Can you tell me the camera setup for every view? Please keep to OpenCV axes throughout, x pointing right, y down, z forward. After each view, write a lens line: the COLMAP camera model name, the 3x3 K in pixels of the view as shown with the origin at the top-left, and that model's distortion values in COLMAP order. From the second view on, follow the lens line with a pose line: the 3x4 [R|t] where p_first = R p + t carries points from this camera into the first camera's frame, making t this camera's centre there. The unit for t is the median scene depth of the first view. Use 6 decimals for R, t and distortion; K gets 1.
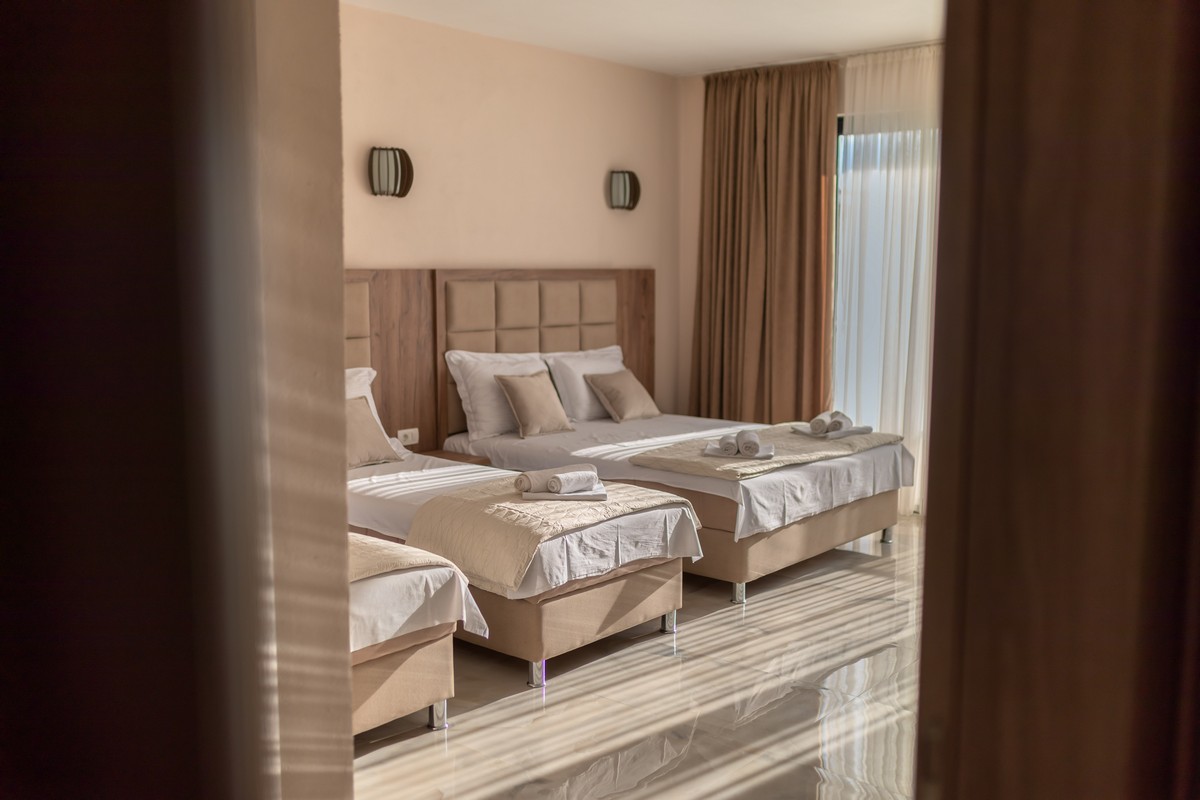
lens RADIAL K [[1137.9, 0, 600.0], [0, 1137.9, 400.0], [0, 0, 1]] dist [-0.001140, -0.000937]
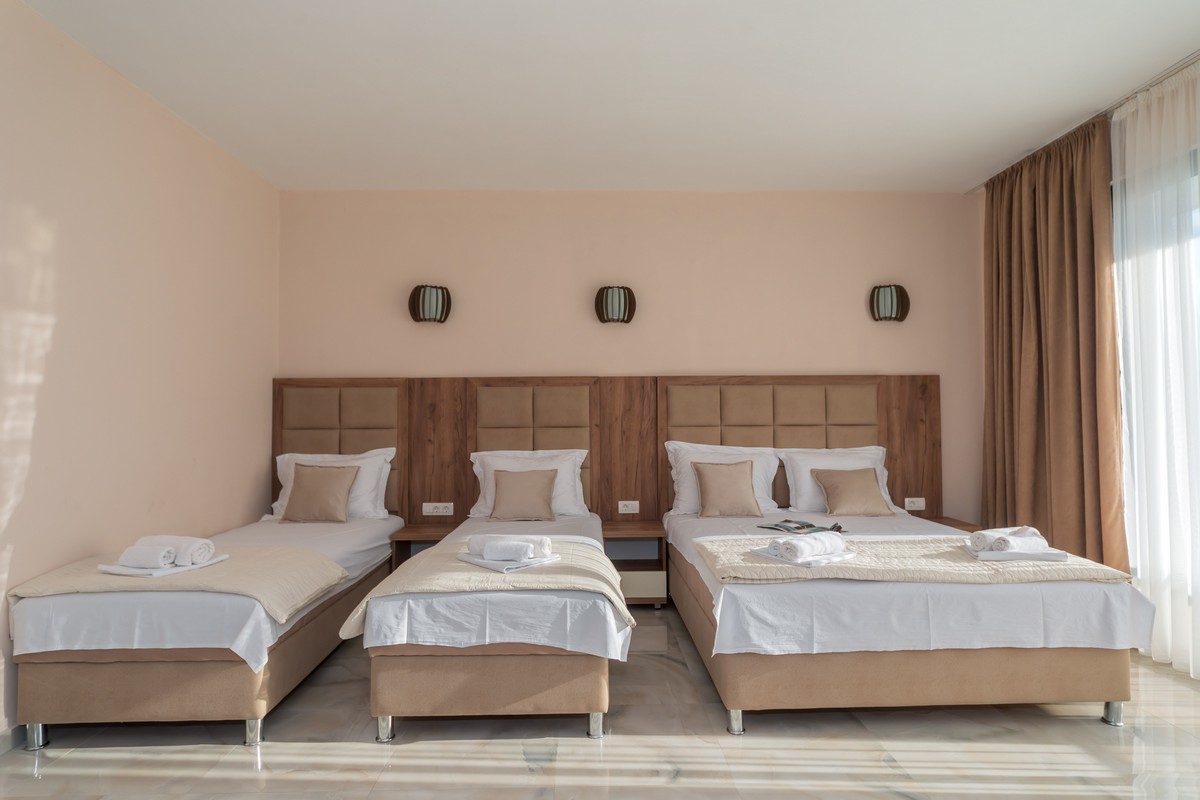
lens RADIAL K [[634.2, 0, 599.0], [0, 634.2, 406.8], [0, 0, 1]] dist [-0.004985, -0.000763]
pose [[0.662967, -0.025369, -0.748218, 0.339560], [-0.079260, 0.991430, -0.103844, -0.002497], [0.744441, 0.128149, 0.655275, 0.489871]]
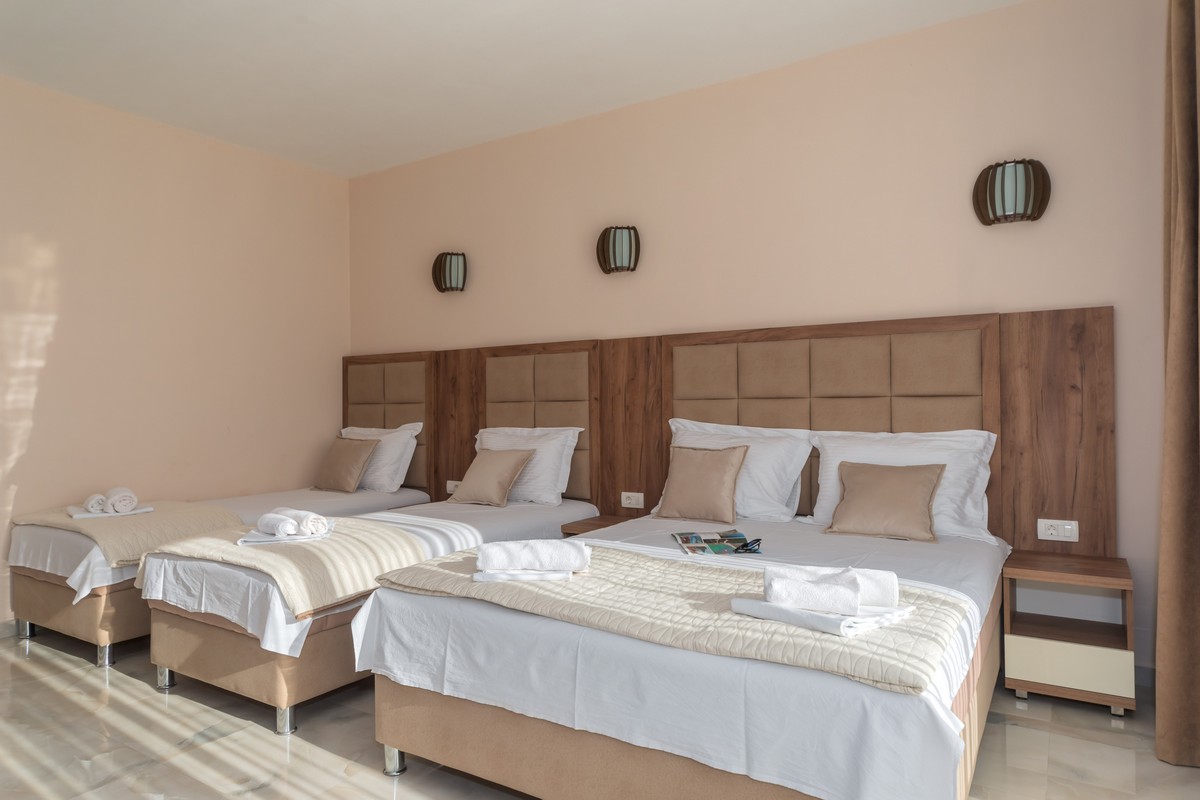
lens RADIAL K [[728.7, 0, 600.0], [0, 728.7, 400.0], [0, 0, 1]] dist [-0.000973, 0.000840]
pose [[0.134409, -0.011734, -0.990856, 0.474071], [-0.107215, 0.993888, -0.026313, -0.036505], [0.985109, 0.109772, 0.132329, 0.864819]]
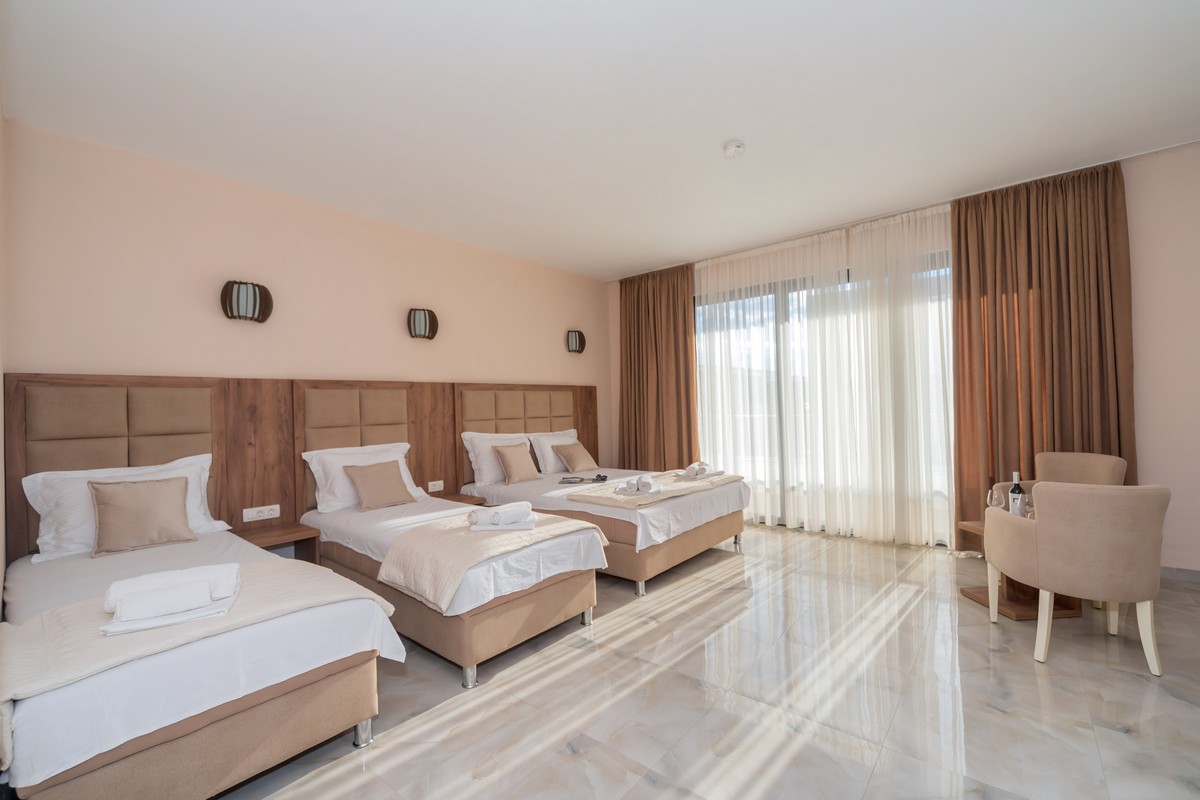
lens RADIAL K [[501.3, 0, 601.1], [0, 501.3, 403.6], [0, 0, 1]] dist [-0.012483, -0.000082]
pose [[0.999509, -0.030784, 0.005869, 0.062768], [0.031276, 0.991681, -0.124864, 0.012211], [-0.001977, 0.124986, 0.992156, 0.281642]]
